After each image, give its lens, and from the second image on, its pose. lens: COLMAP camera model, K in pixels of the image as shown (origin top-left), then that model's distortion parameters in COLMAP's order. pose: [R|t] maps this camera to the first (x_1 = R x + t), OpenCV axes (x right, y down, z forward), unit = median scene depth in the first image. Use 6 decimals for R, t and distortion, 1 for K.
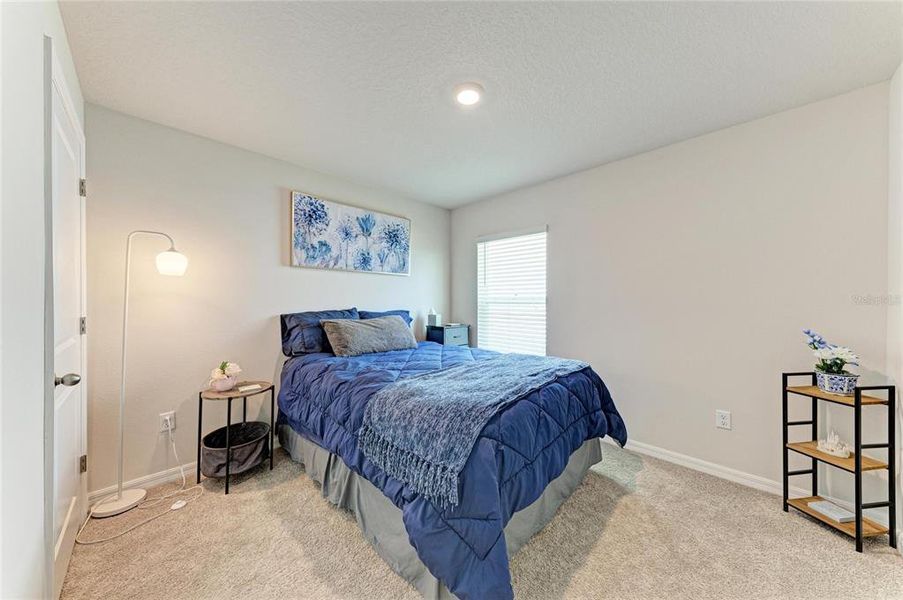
lens RADIAL K [[307.7, 0, 450.8], [0, 307.7, 298.2], [0, 0, 1]] dist [0.014811, -0.000047]
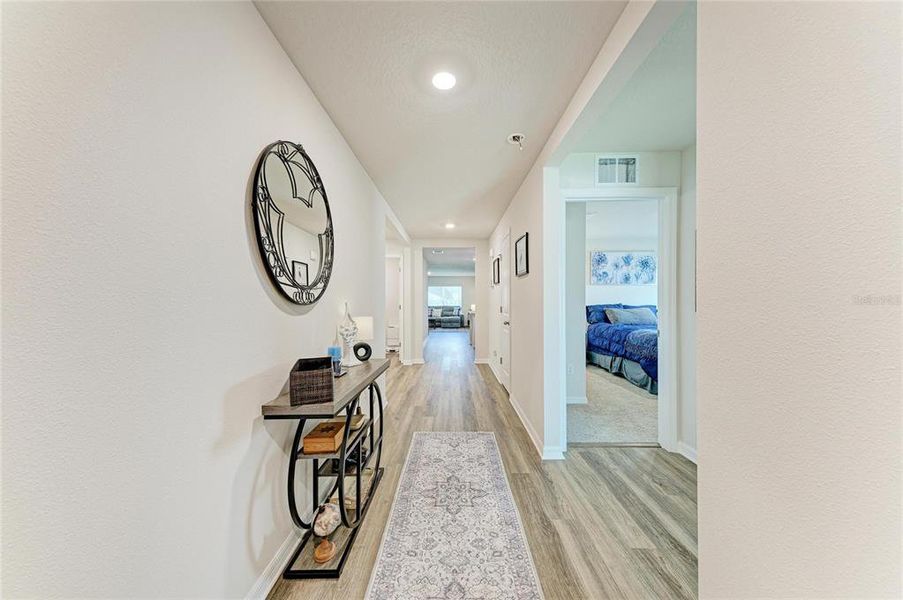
lens RADIAL K [[307.7, 0, 450.6], [0, 307.7, 300.6], [0, 0, 1]] dist [0.014811, -0.000047]
pose [[0.704361, 0.002383, -0.709837, 0.344345], [0.002587, 0.999979, 0.005924, -0.001268], [0.709837, -0.006008, 0.704341, -1.236823]]
